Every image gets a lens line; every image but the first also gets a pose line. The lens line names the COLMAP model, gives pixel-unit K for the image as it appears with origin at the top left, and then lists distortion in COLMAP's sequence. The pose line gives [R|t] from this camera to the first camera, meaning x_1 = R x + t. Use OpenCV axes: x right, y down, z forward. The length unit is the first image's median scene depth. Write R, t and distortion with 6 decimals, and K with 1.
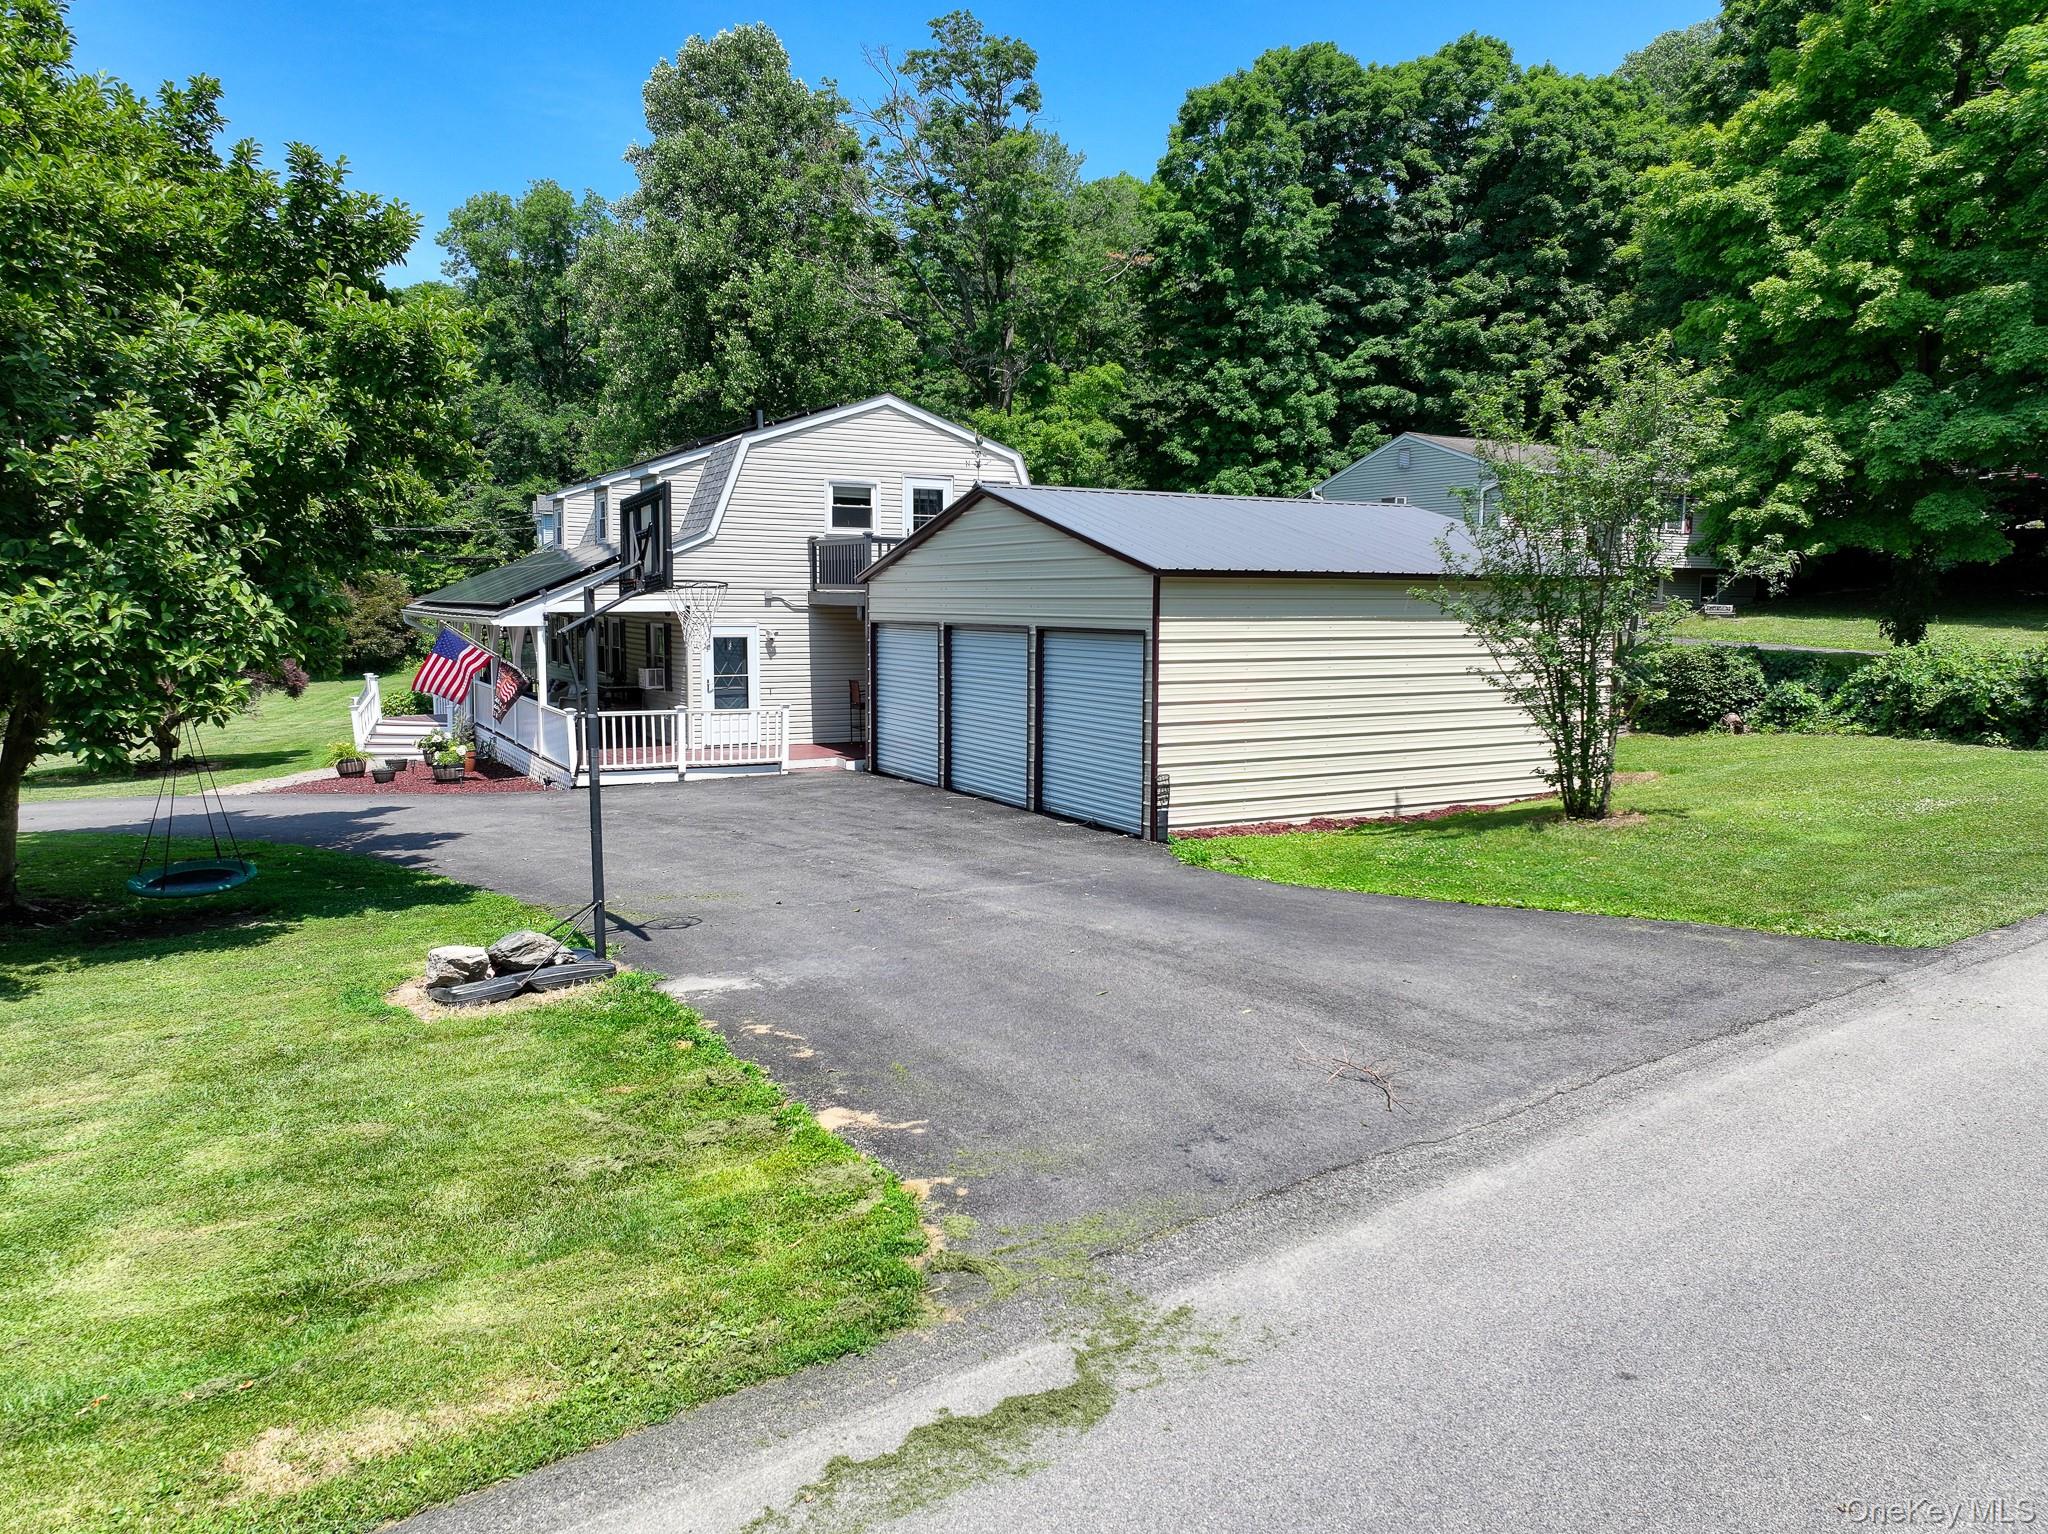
lens RADIAL K [[1425.3, 0, 1038.8], [0, 1425.3, 763.3], [0, 0, 1]] dist [0.001132, -0.000883]
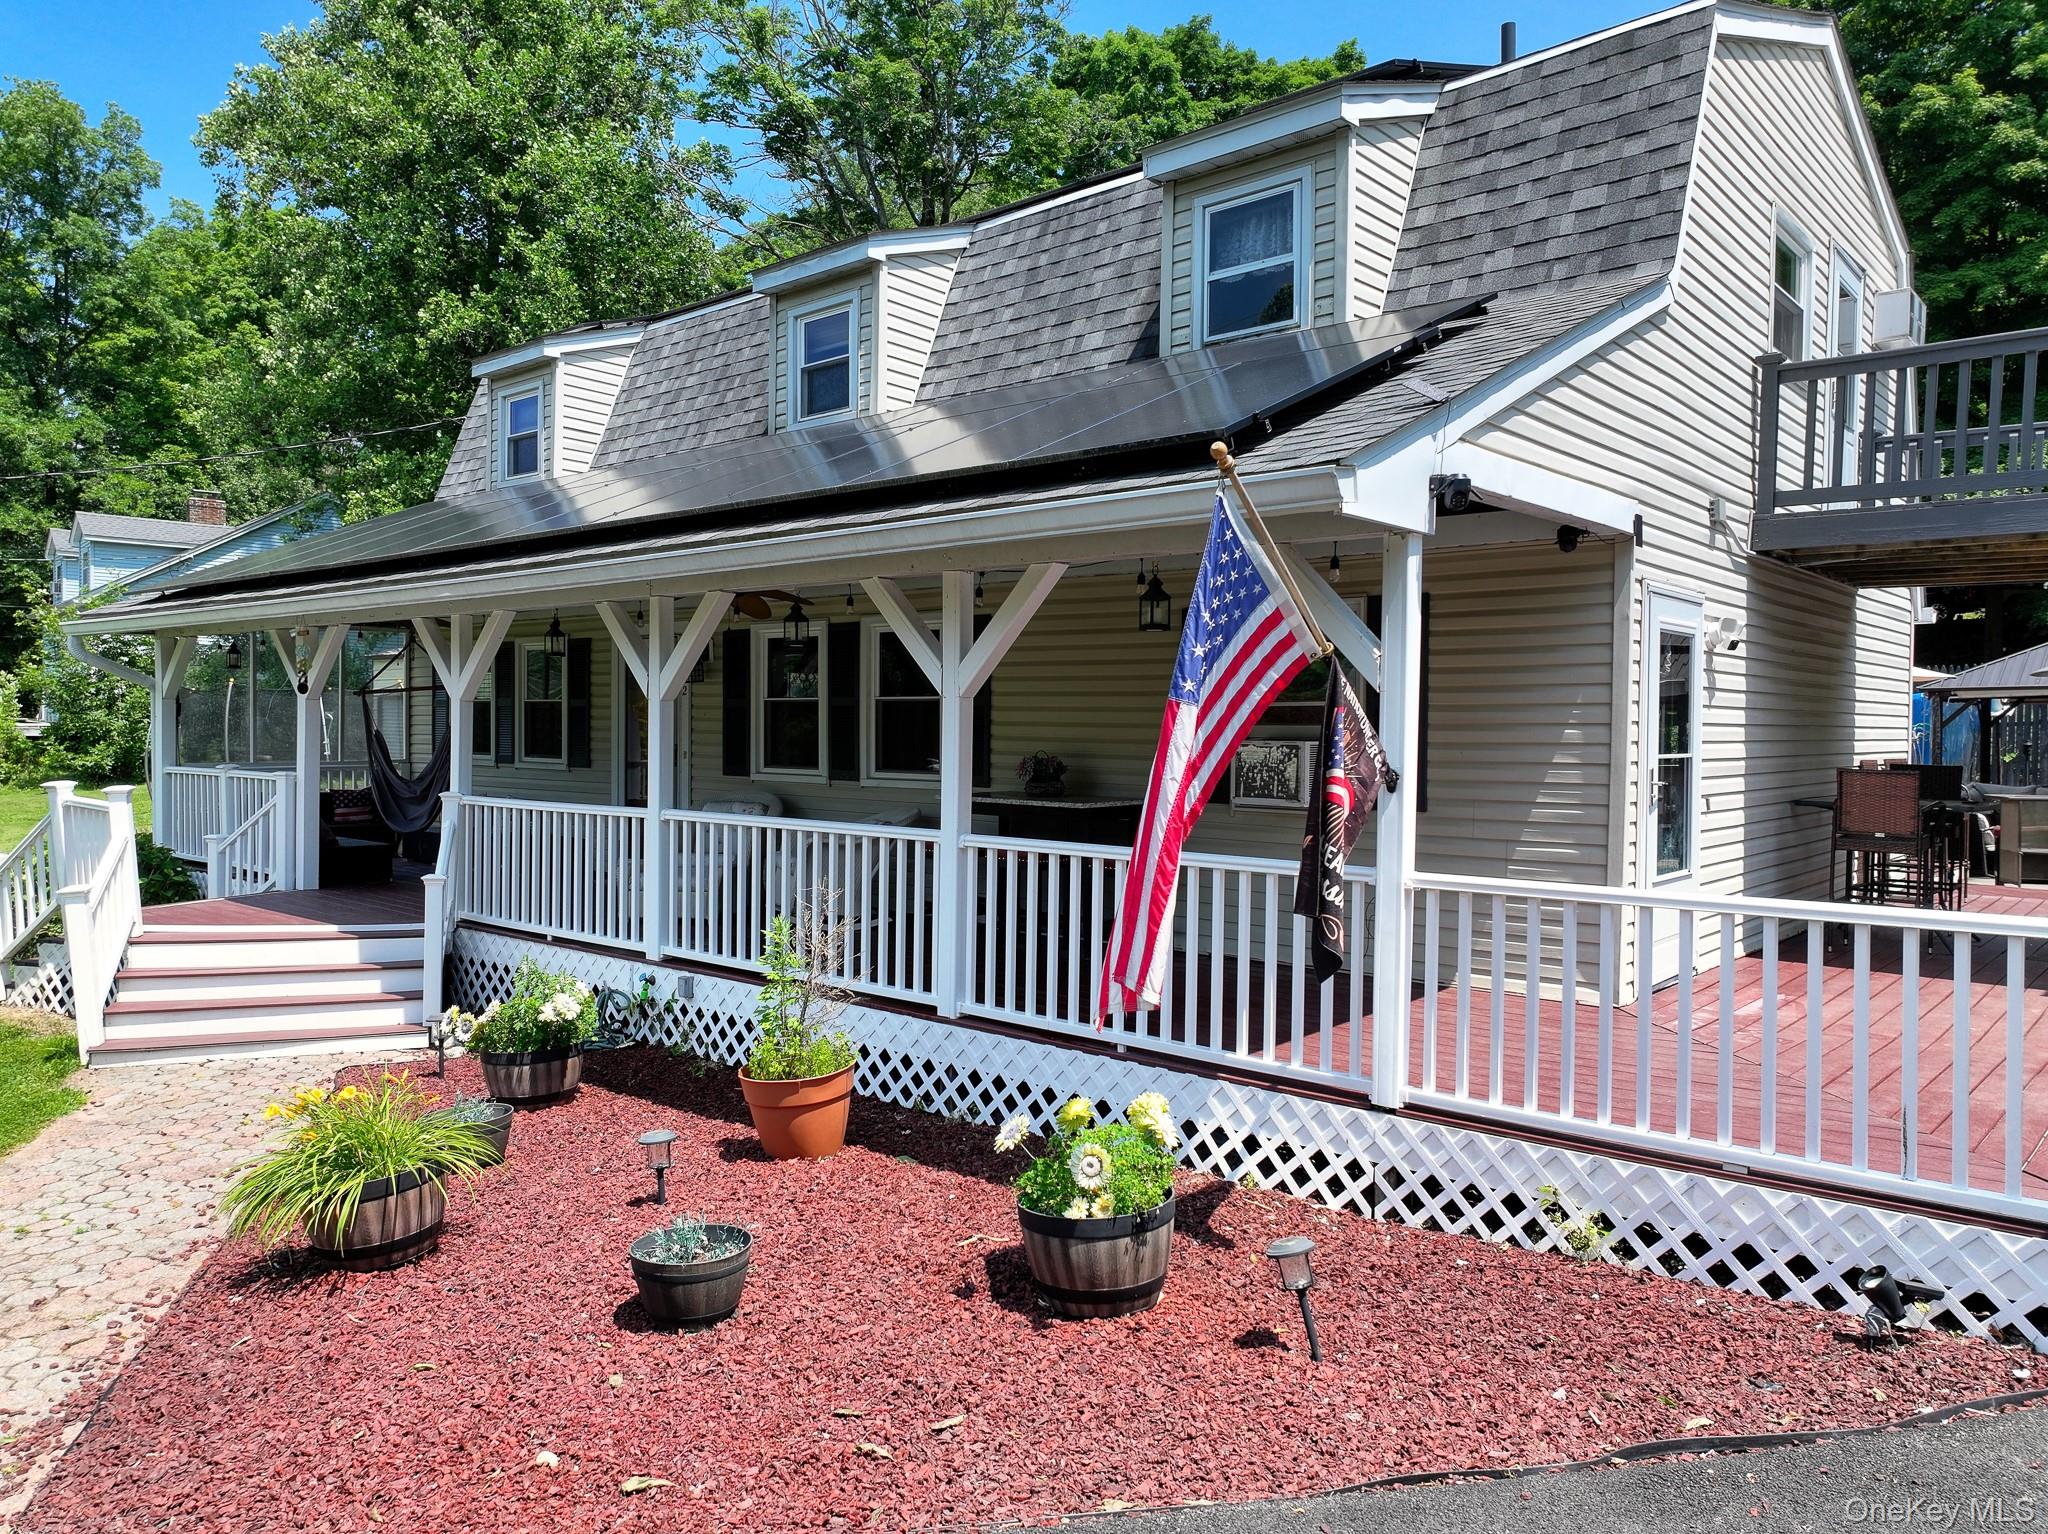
lens RADIAL K [[1425.3, 0, 1038.8], [0, 1425.3, 763.3], [0, 0, 1]] dist [0.001132, -0.000883]
pose [[0.937331, -0.004306, 0.348415, -0.227888], [0.035310, 0.995950, -0.082685, -0.019619], [-0.346648, 0.089806, 0.933686, 0.378797]]
